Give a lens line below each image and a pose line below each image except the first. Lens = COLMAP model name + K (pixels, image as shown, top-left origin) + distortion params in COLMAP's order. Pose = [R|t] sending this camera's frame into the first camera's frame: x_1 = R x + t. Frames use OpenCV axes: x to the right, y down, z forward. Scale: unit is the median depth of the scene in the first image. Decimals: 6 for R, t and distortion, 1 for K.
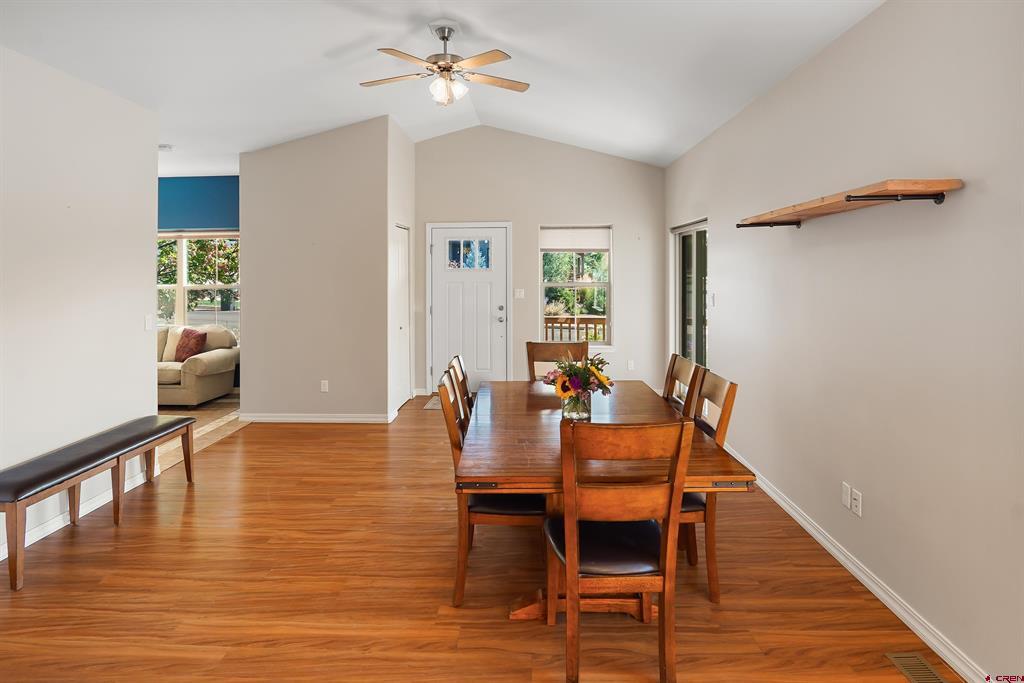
lens RADIAL K [[577.2, 0, 508.4], [0, 577.2, 298.3], [0, 0, 1]] dist [-0.027507, 0.002145]
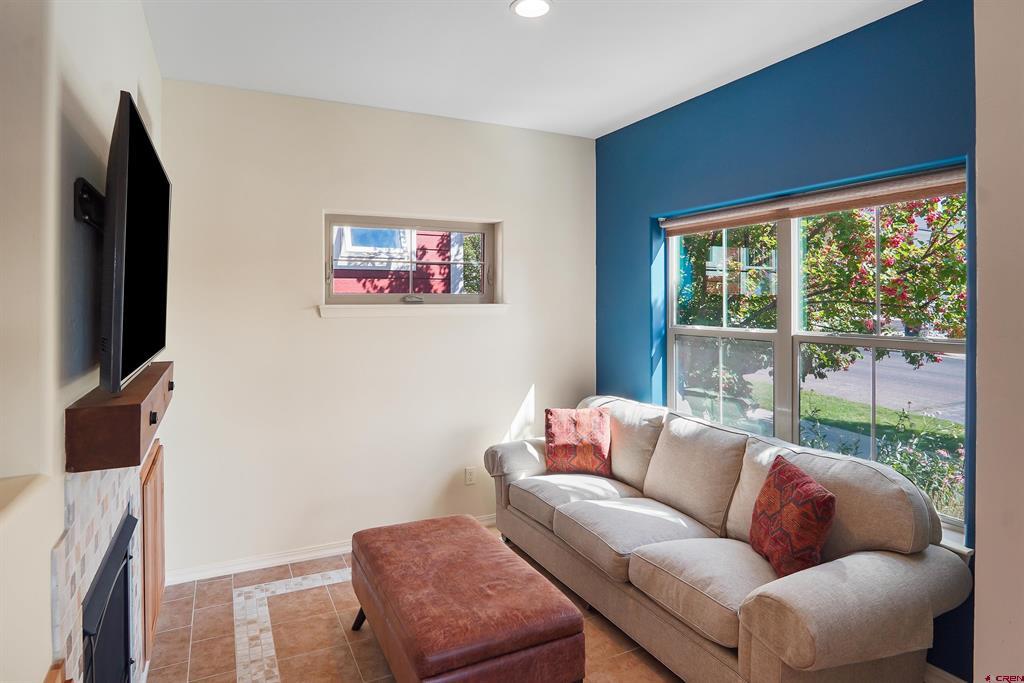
lens RADIAL K [[577.2, 0, 508.4], [0, 577.2, 298.3], [0, 0, 1]] dist [-0.027507, 0.002145]
pose [[0.476309, -0.021480, -0.879016, -0.326125], [-0.027836, 0.998832, -0.039491, -0.026838], [0.878837, 0.043279, 0.475154, 0.670558]]
